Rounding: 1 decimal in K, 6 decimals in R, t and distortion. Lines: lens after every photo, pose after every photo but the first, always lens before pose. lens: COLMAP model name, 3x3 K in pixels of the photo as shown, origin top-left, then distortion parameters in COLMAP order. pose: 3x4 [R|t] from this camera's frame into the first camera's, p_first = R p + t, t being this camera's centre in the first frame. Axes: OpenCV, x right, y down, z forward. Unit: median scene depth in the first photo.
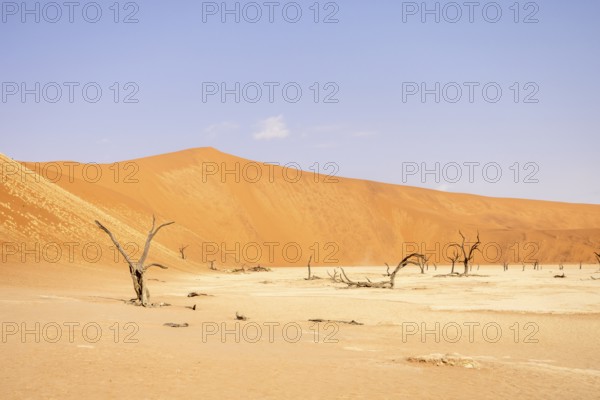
lens RADIAL K [[781.6, 0, 295.9], [0, 781.6, 199.1], [0, 0, 1]] dist [0.006407, 0.000000]
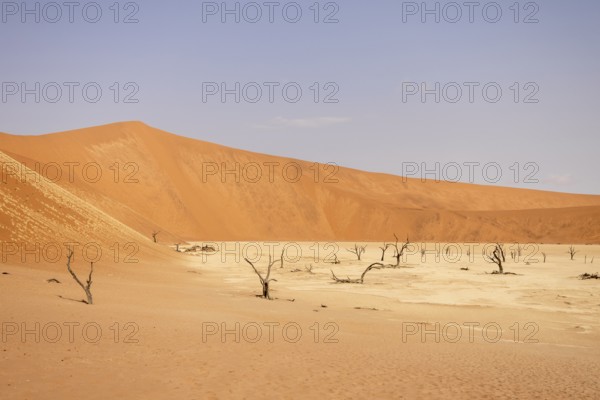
lens RADIAL K [[781.6, 0, 297.0], [0, 781.6, 196.3], [0, 0, 1]] dist [0.006407, 0.000000]
pose [[0.994171, 0.022473, 0.105444, -0.012015], [-0.025891, 0.999179, 0.031165, -0.007287], [-0.104657, -0.033713, 0.993937, -0.038275]]
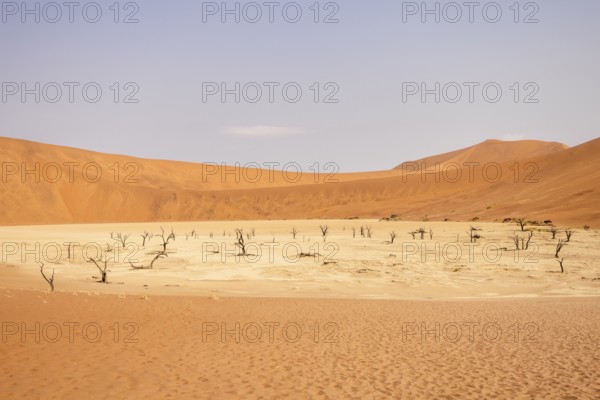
lens RADIAL K [[781.6, 0, 300.5], [0, 781.6, 217.3], [0, 0, 1]] dist [0.006407, 0.000000]
pose [[0.900507, -0.013373, 0.434637, -0.030513], [-0.023600, 0.996551, 0.079559, -0.014534], [-0.434201, -0.081901, 0.897085, -0.078709]]
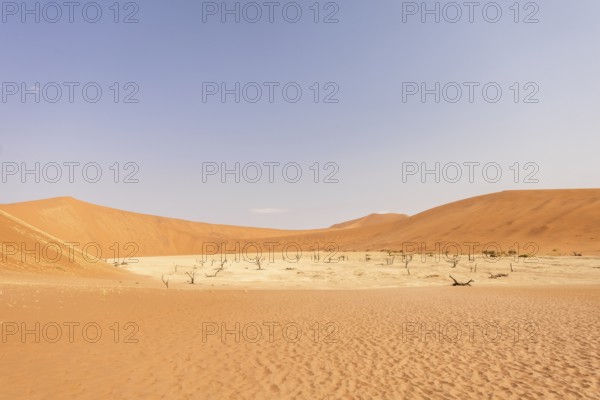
lens RADIAL K [[781.6, 0, 300.6], [0, 781.6, 200.5], [0, 0, 1]] dist [0.006407, 0.000000]
pose [[0.836617, 0.023159, 0.547299, -0.784256], [-0.013076, 0.999666, -0.022314, -0.024675], [-0.547633, 0.011512, 0.836640, -1.048289]]
